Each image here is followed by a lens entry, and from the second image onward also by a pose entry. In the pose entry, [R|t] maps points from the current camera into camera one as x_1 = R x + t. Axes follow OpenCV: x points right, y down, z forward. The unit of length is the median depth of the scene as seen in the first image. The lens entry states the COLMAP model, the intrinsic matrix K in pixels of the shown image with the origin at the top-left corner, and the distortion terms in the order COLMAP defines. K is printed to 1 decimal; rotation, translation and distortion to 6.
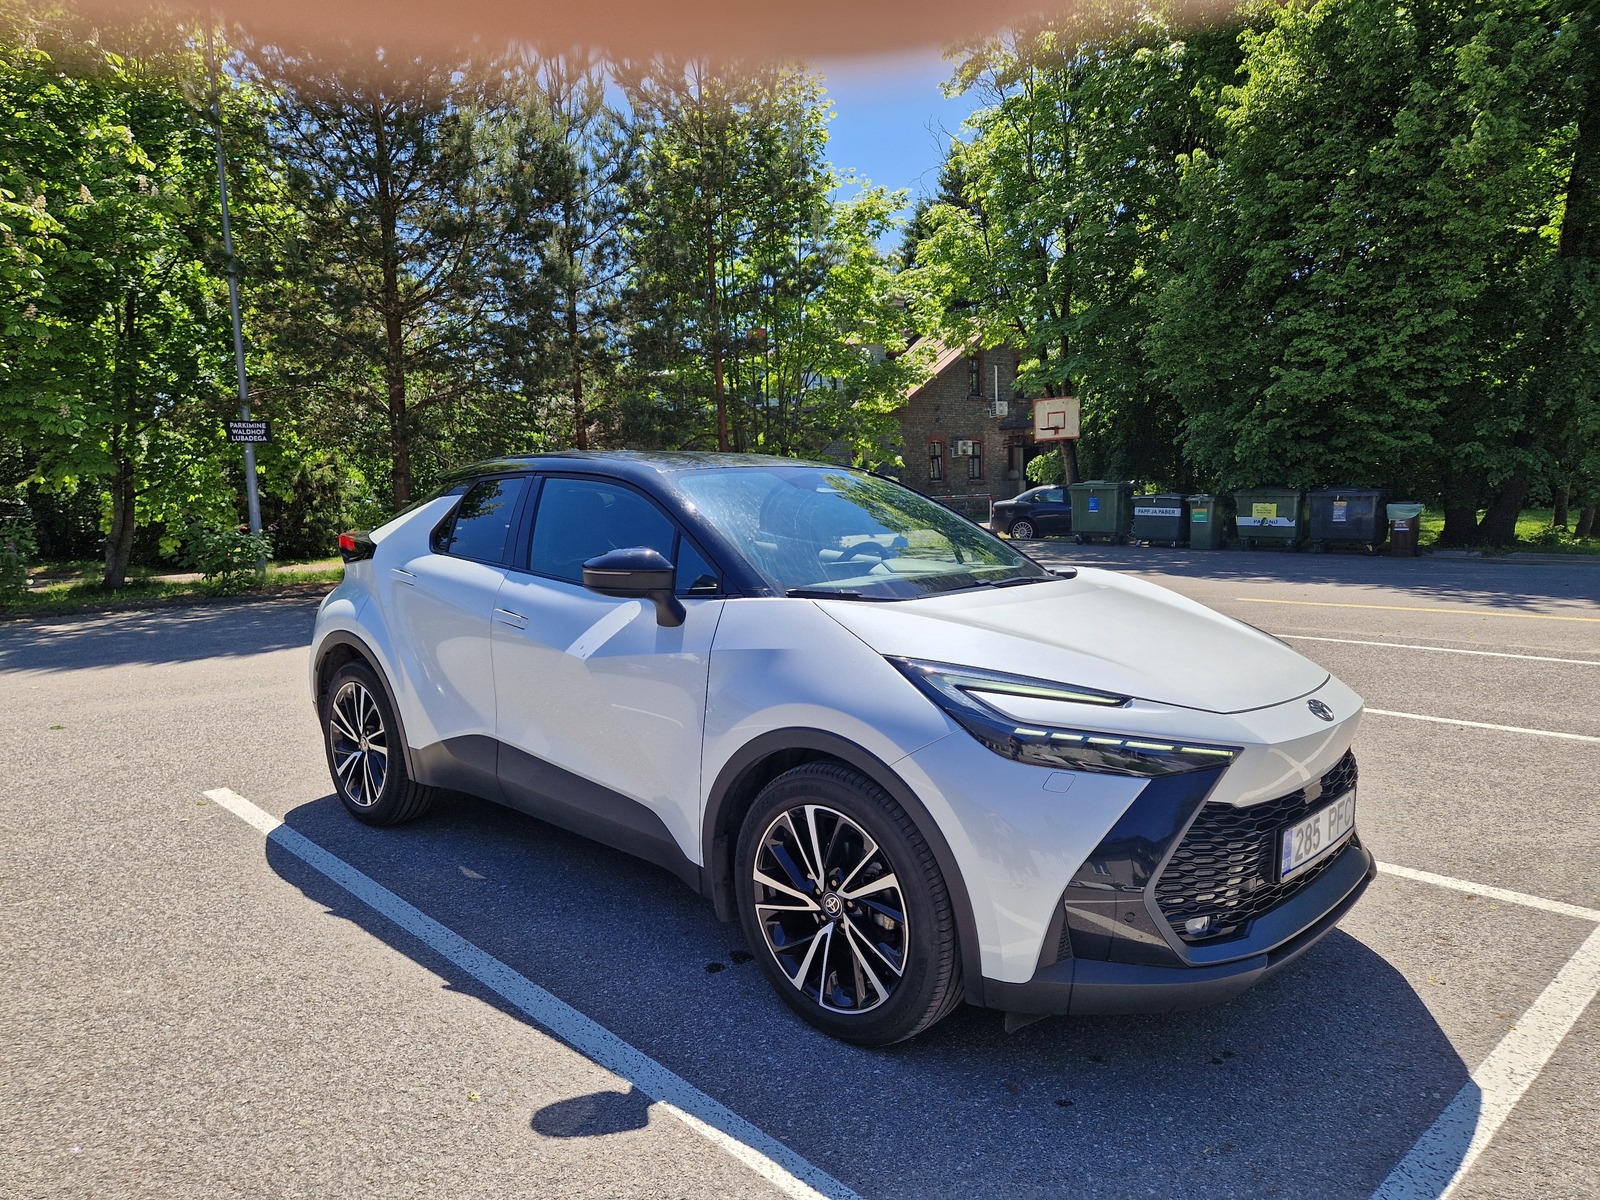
lens RADIAL K [[1066.6, 0, 792.8], [0, 1066.6, 607.3], [0, 0, 1]] dist [0.059727, -0.042481]
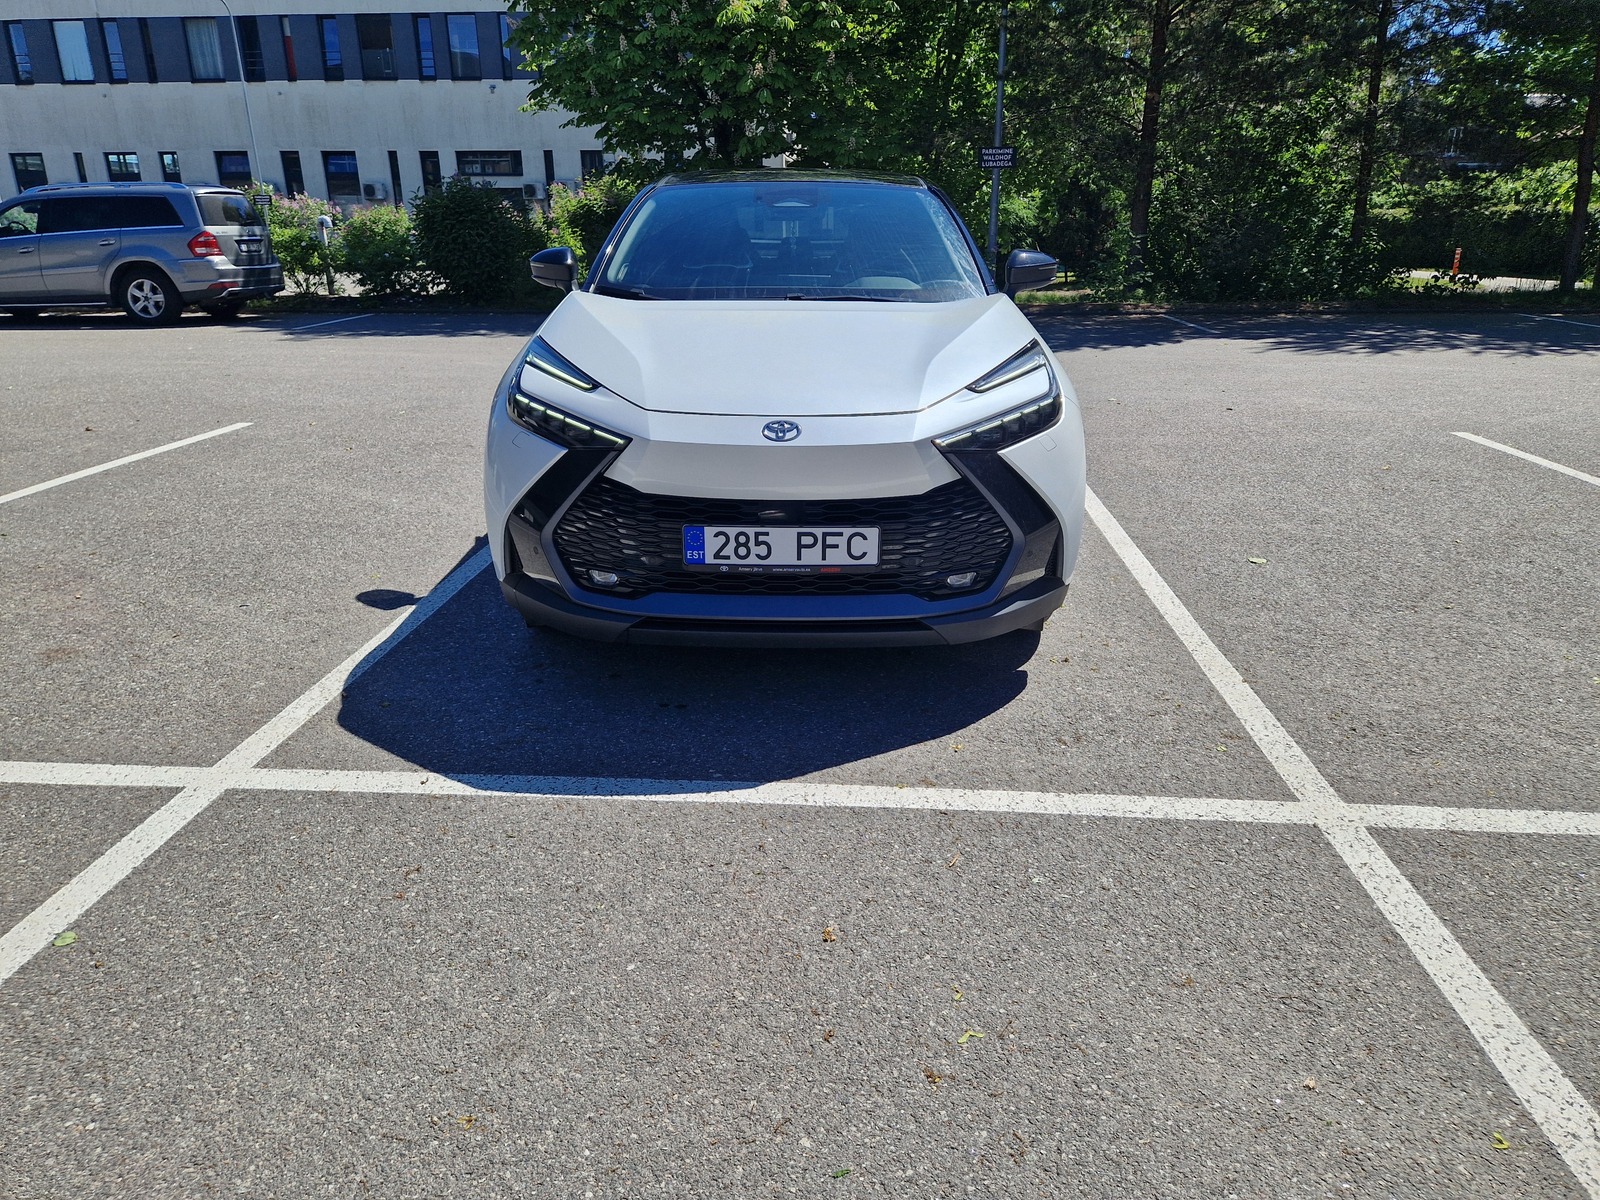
lens RADIAL K [[1066.6, 0, 807.9], [0, 1066.6, 590.9], [0, 0, 1]] dist [0.059727, -0.042481]
pose [[0.688441, 0.249600, -0.680991, 0.969575], [-0.091940, 0.961378, 0.259422, -0.018613], [0.719441, -0.115987, 0.684800, 0.241756]]
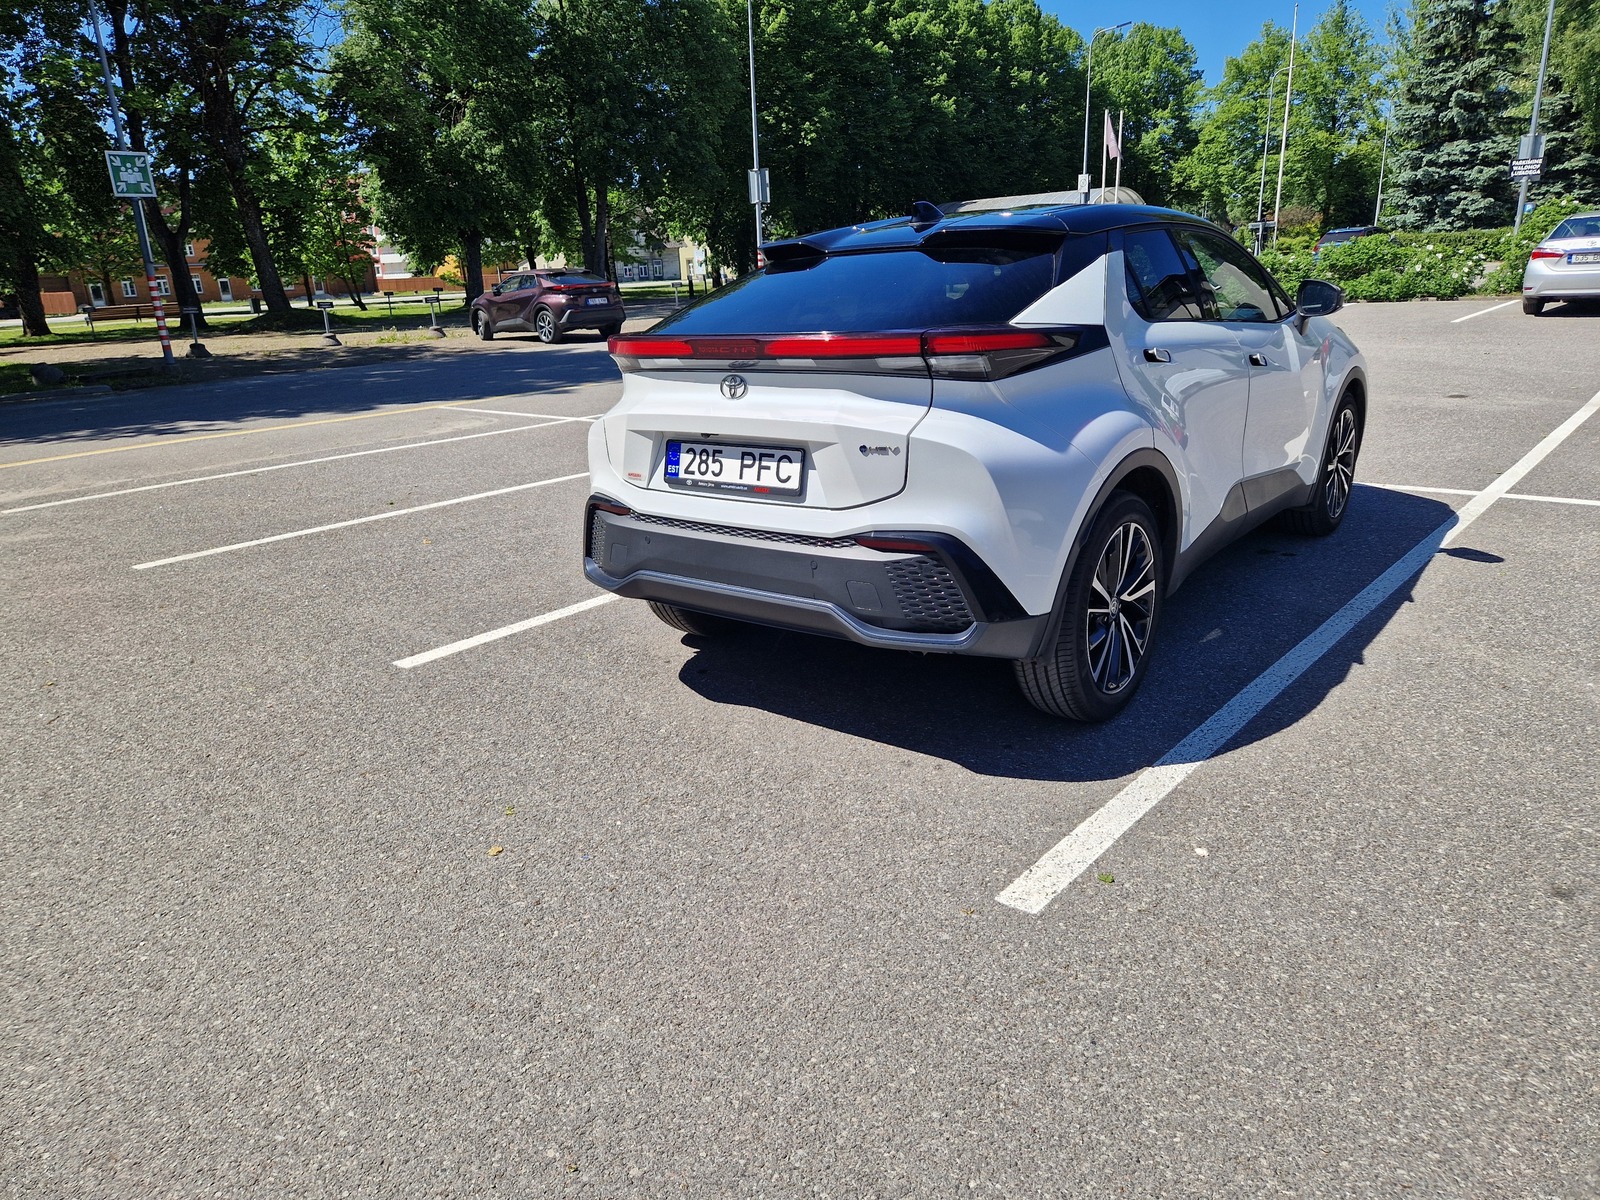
lens RADIAL K [[1066.6, 0, 805.5], [0, 1066.6, 606.0], [0, 0, 1]] dist [0.059727, -0.042481]
pose [[-0.106499, -0.274051, 0.955800, -1.411794], [0.160036, 0.944010, 0.288503, -0.152167], [-0.981349, 0.183688, -0.056678, 1.656793]]
